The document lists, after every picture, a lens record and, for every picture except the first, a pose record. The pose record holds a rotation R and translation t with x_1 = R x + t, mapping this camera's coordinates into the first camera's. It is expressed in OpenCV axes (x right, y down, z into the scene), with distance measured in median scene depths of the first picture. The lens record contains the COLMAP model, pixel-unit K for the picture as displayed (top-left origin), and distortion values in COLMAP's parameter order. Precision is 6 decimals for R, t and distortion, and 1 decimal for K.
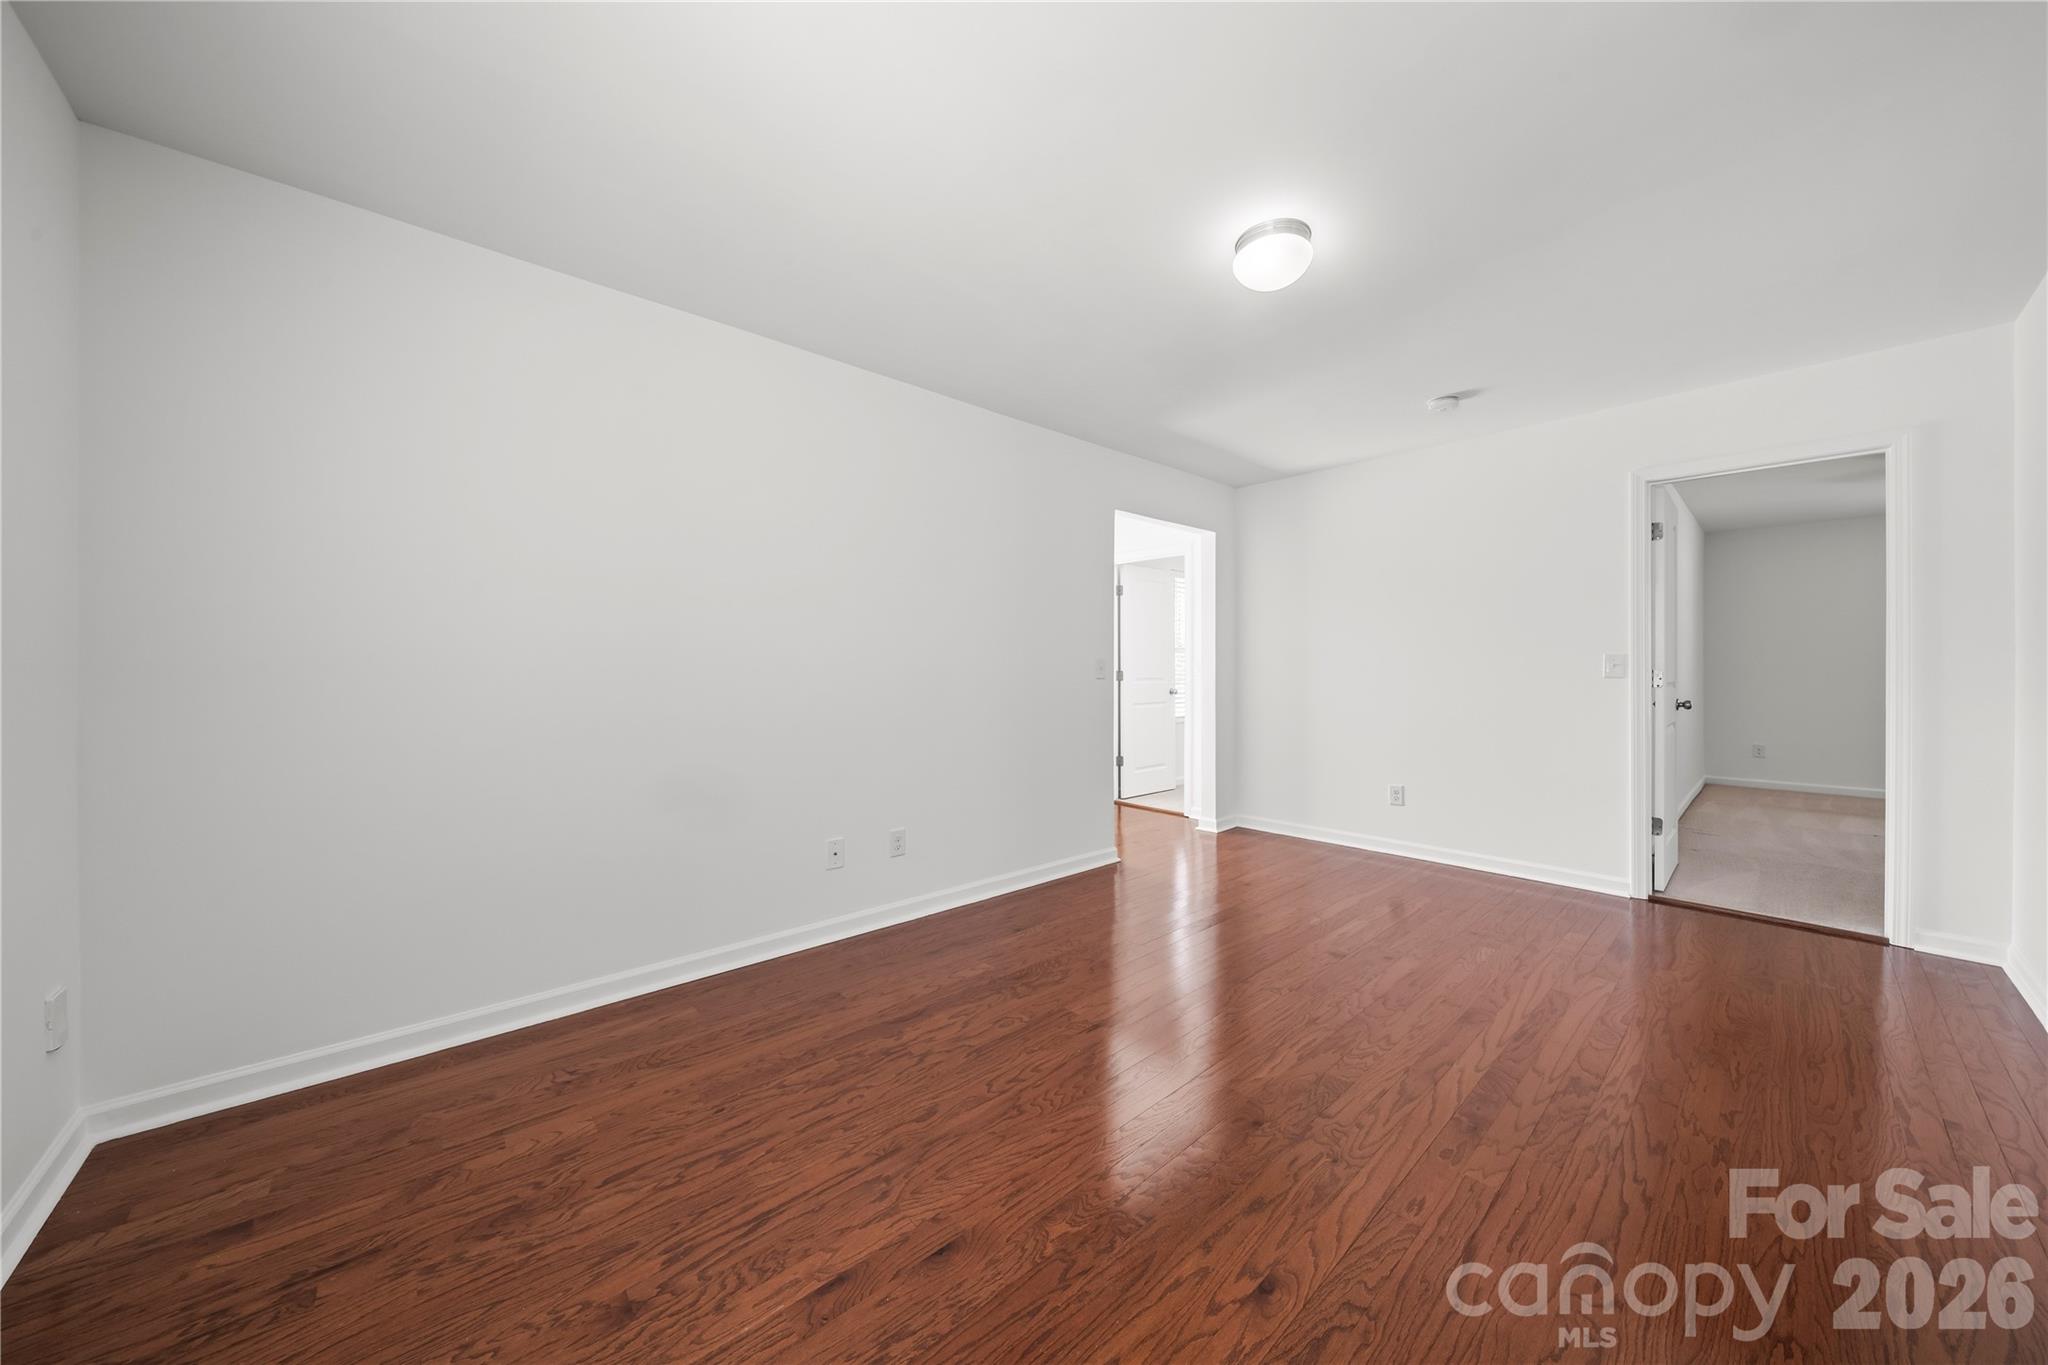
lens RADIAL K [[701.3, 0, 1023.0], [0, 701.3, 684.7], [0, 0, 1]] dist [-0.000933, -0.000051]
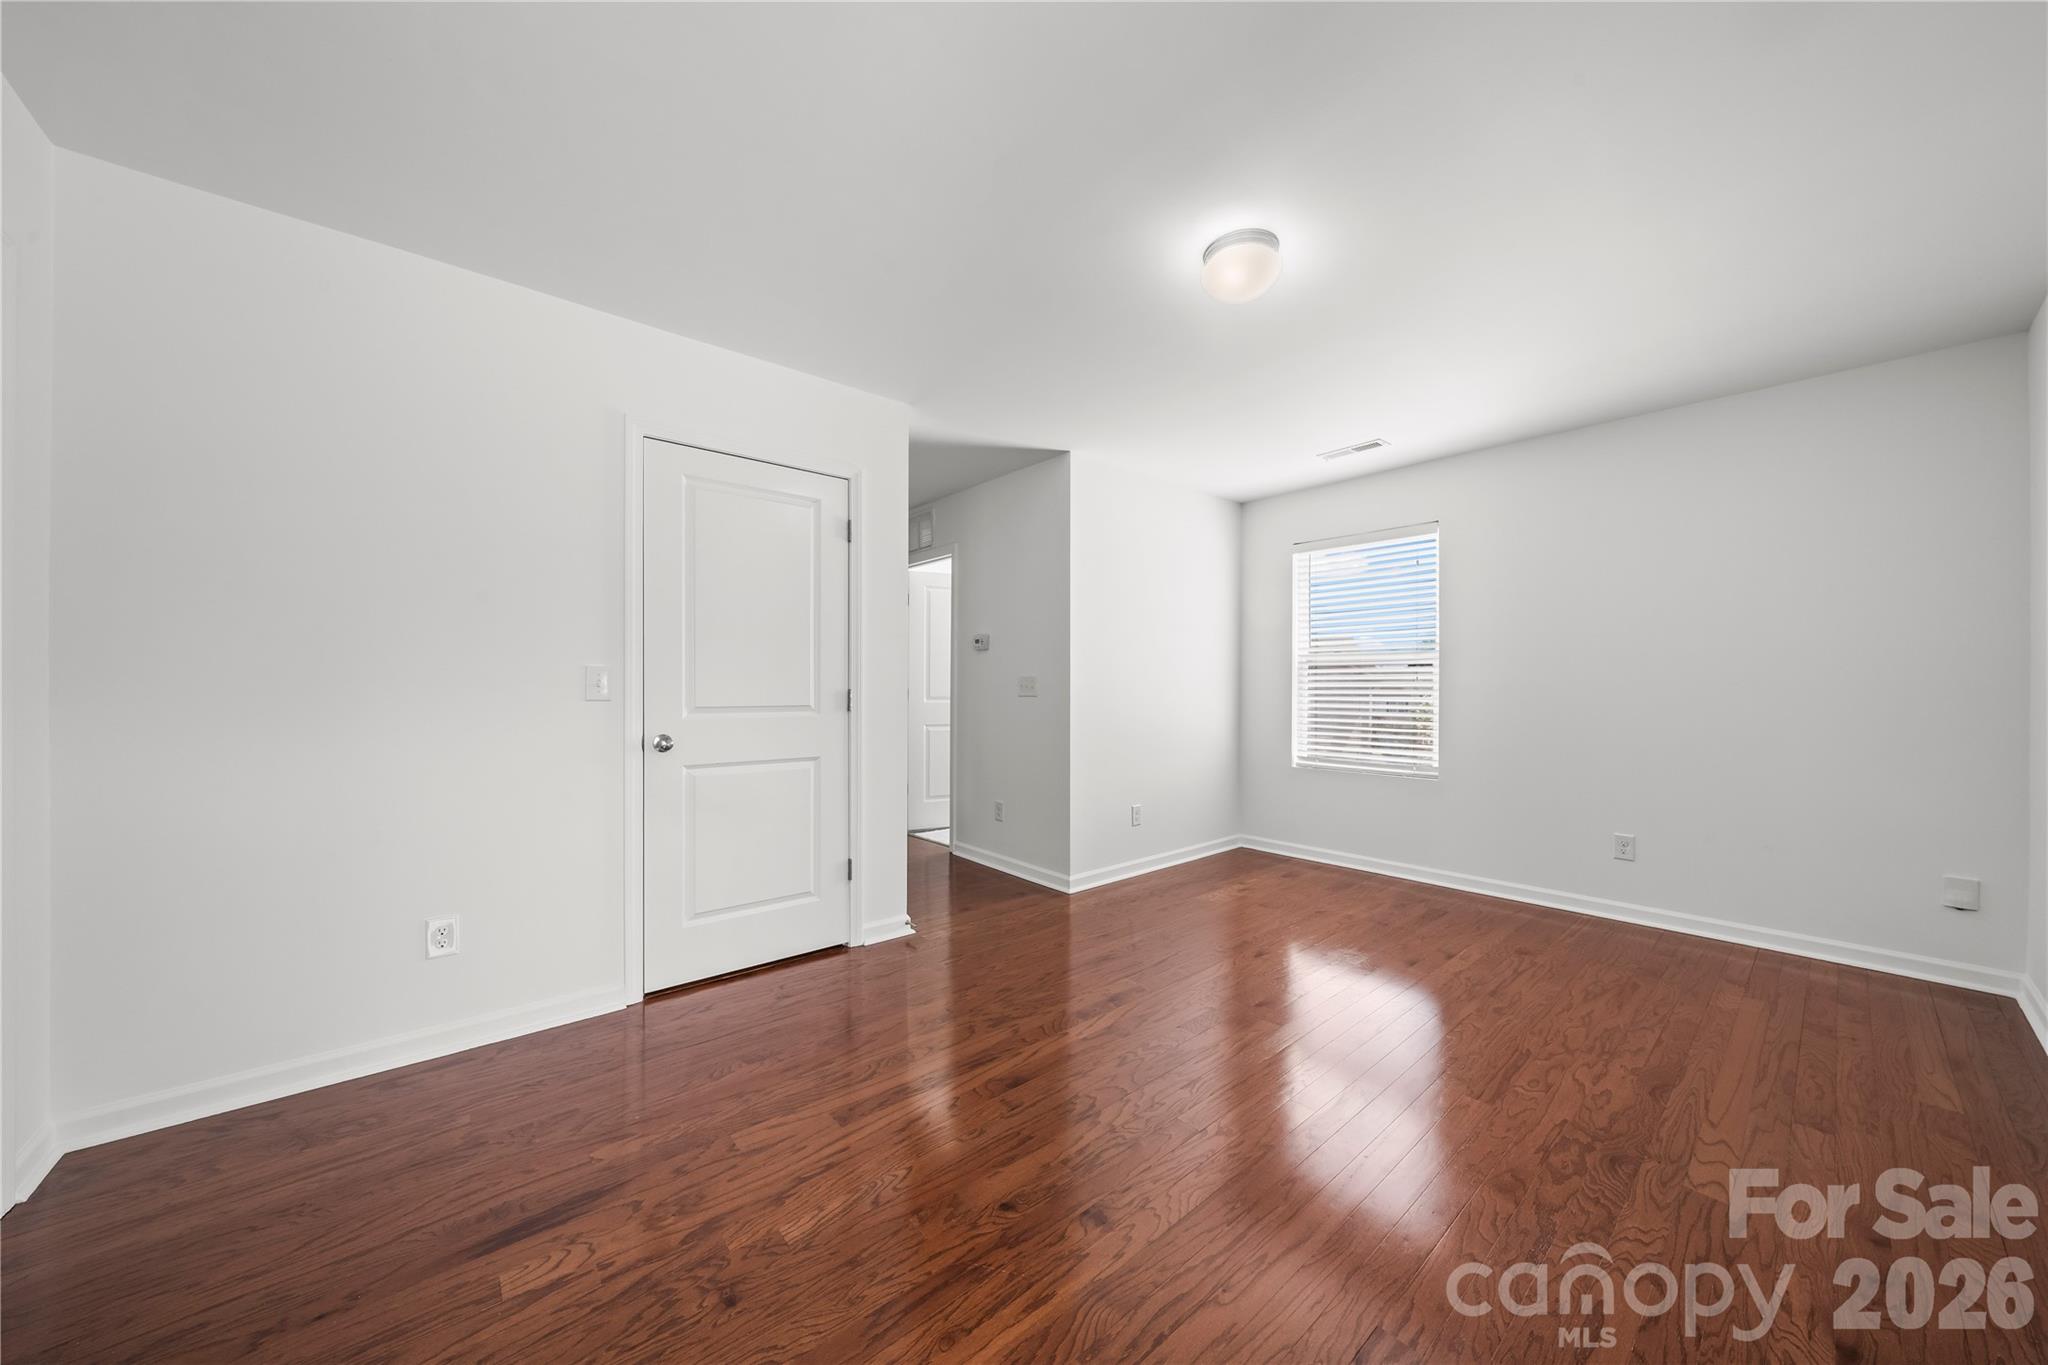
lens RADIAL K [[701.3, 0, 1023.0], [0, 701.3, 684.7], [0, 0, 1]] dist [-0.000933, -0.000051]
pose [[-0.999485, -0.002038, 0.032016, 0.629097], [-0.001616, 0.999912, 0.013194, -0.042516], [-0.032040, 0.013136, -0.999400, 1.984537]]
